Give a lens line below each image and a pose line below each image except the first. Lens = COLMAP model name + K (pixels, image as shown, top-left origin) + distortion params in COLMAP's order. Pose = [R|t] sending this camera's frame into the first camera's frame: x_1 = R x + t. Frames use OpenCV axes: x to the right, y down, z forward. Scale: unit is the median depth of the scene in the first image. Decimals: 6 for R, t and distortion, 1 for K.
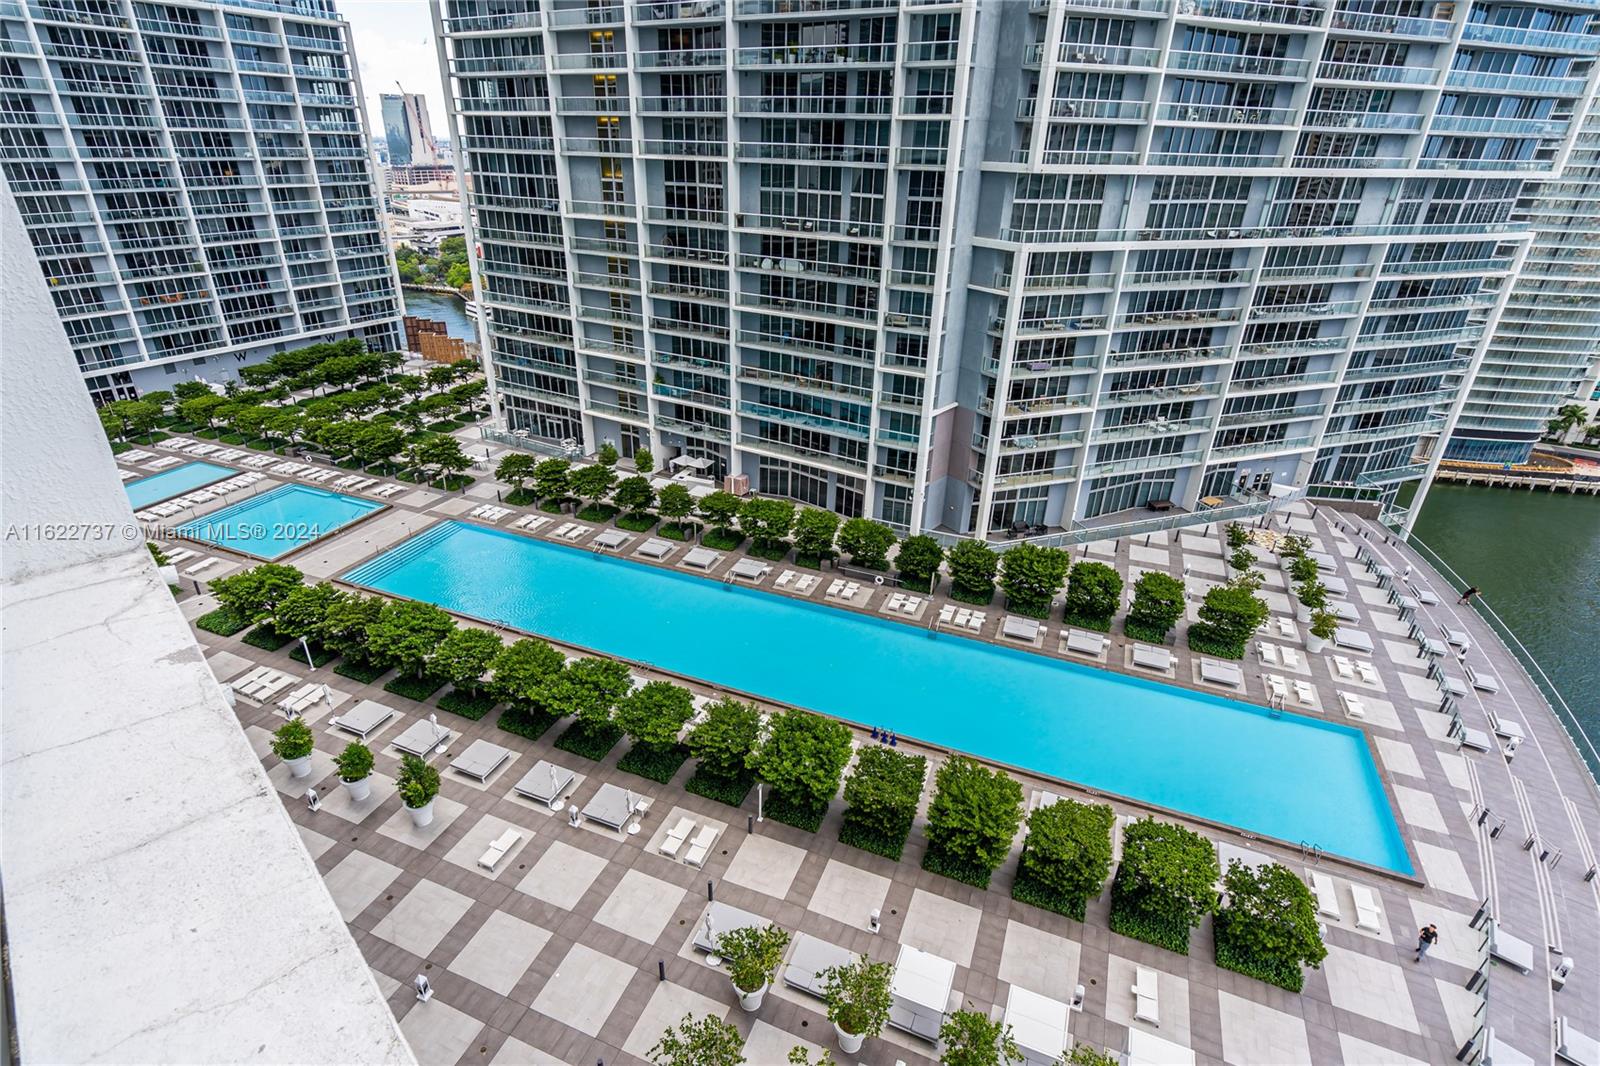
lens RADIAL K [[787.5, 0, 792.0], [0, 787.5, 551.1], [0, 0, 1]] dist [-0.002075, 0.002045]
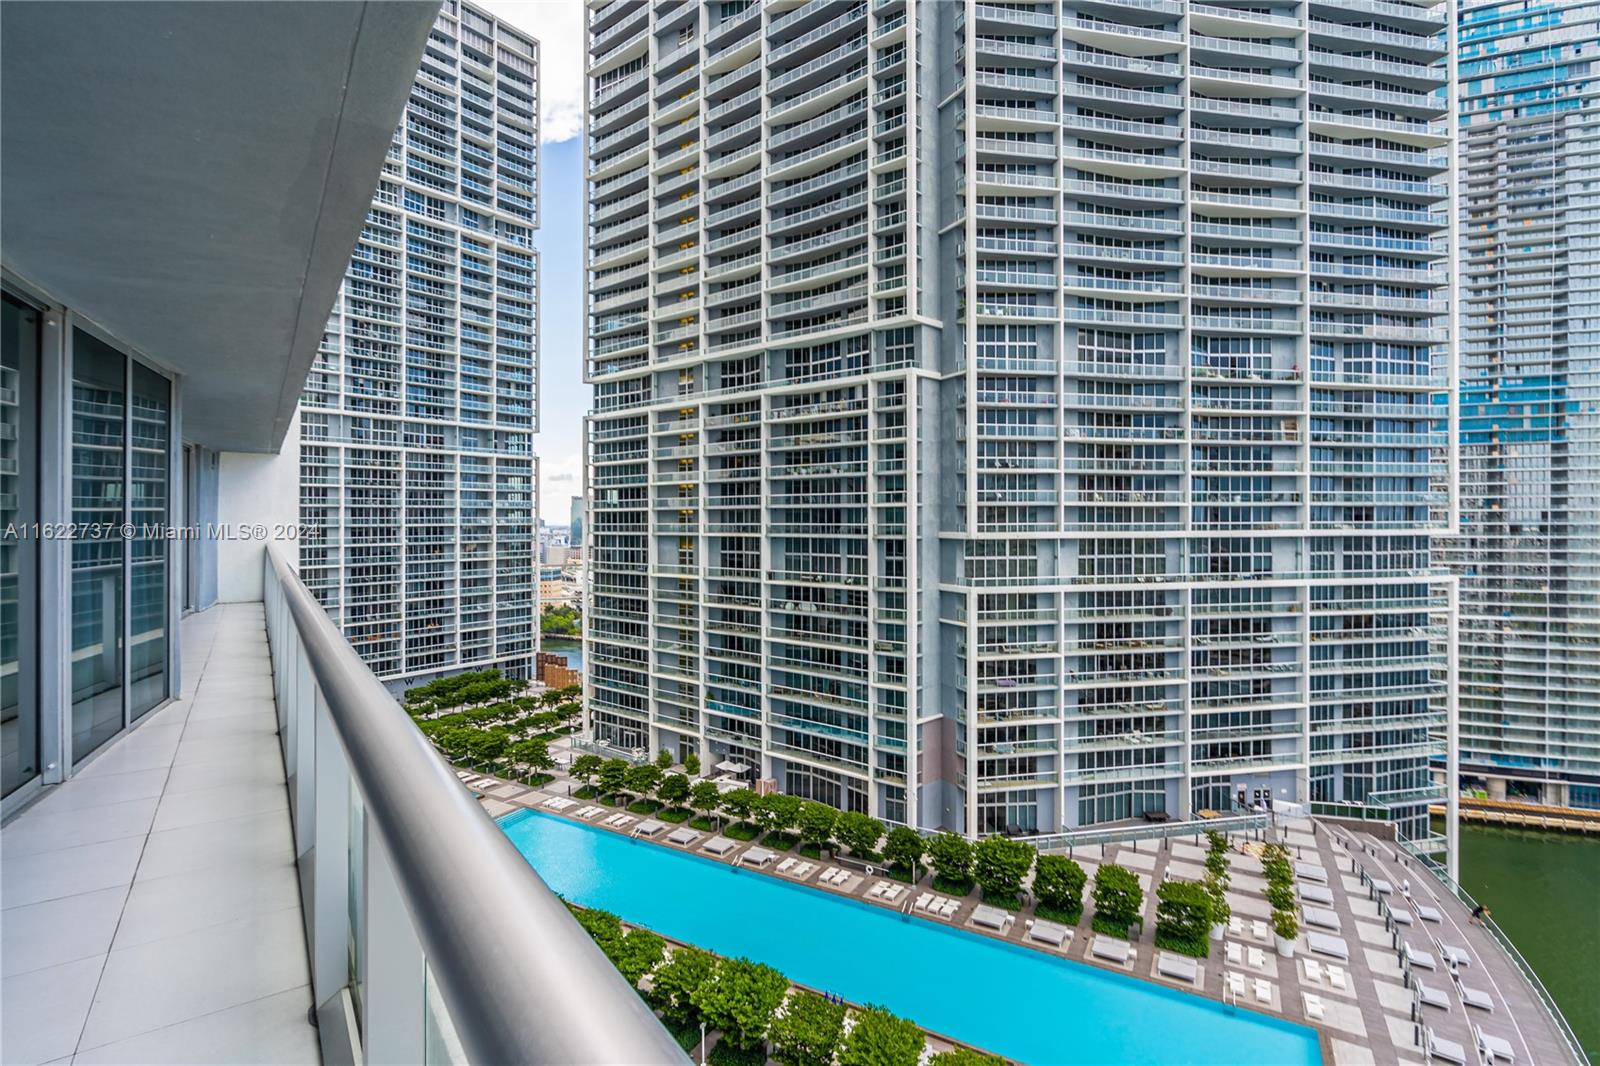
lens RADIAL K [[754.9, 0, 797.6], [0, 754.9, 525.7], [0, 0, 1]] dist [-0.009830, 0.000994]
pose [[0.989587, -0.024430, -0.141850, 0.151489], [-0.043036, 0.890195, -0.453543, 0.079778], [0.137354, 0.454925, 0.879874, -0.153061]]
